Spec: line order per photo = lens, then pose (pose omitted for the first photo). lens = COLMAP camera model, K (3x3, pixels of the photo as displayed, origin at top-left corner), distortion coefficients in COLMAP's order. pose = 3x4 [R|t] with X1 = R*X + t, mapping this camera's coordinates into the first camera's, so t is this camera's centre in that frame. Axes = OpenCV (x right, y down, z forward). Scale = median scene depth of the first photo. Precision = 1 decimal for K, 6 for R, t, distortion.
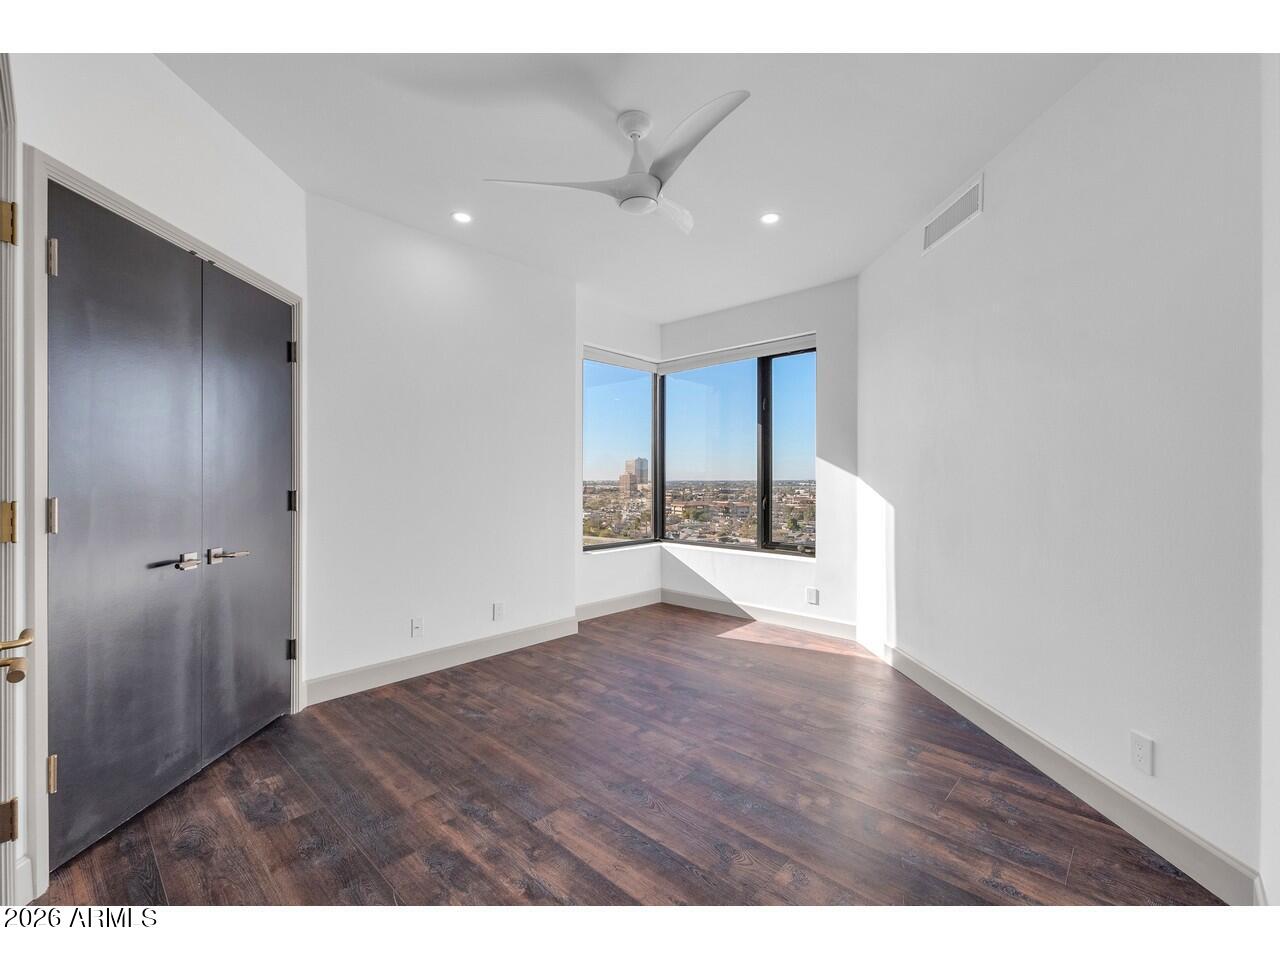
lens RADIAL K [[556.9, 0, 645.0], [0, 556.9, 482.5], [0, 0, 1]] dist [0.001232, -0.000876]
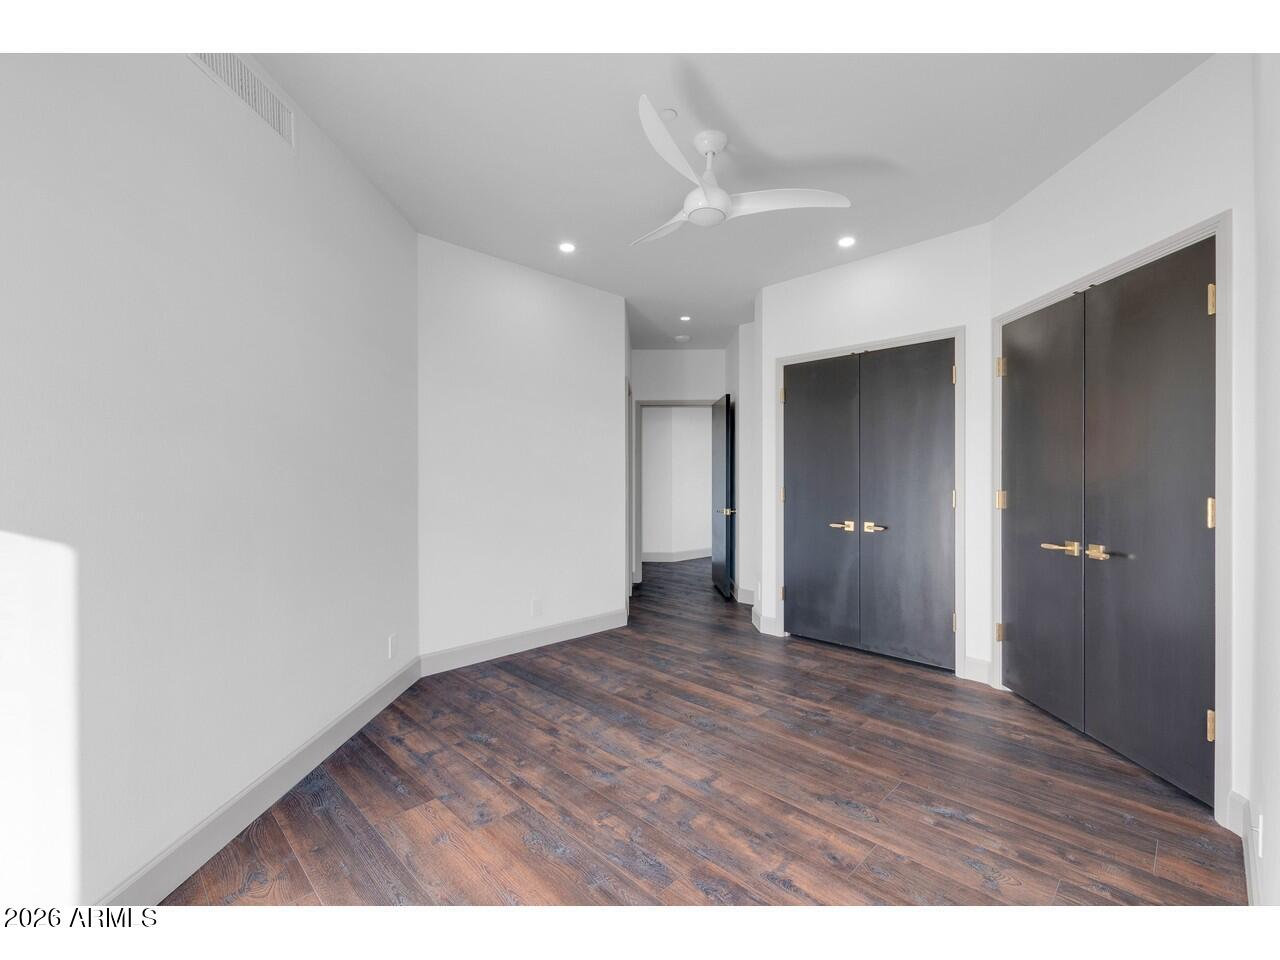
lens RADIAL K [[556.9, 0, 639.1], [0, 556.9, 479.5], [0, 0, 1]] dist [0.001232, -0.000876]
pose [[-0.998742, -0.000750, 0.050130, 0.066763], [-0.000395, 0.999975, 0.007083, -0.017650], [-0.050134, 0.007054, -0.998718, 2.163501]]
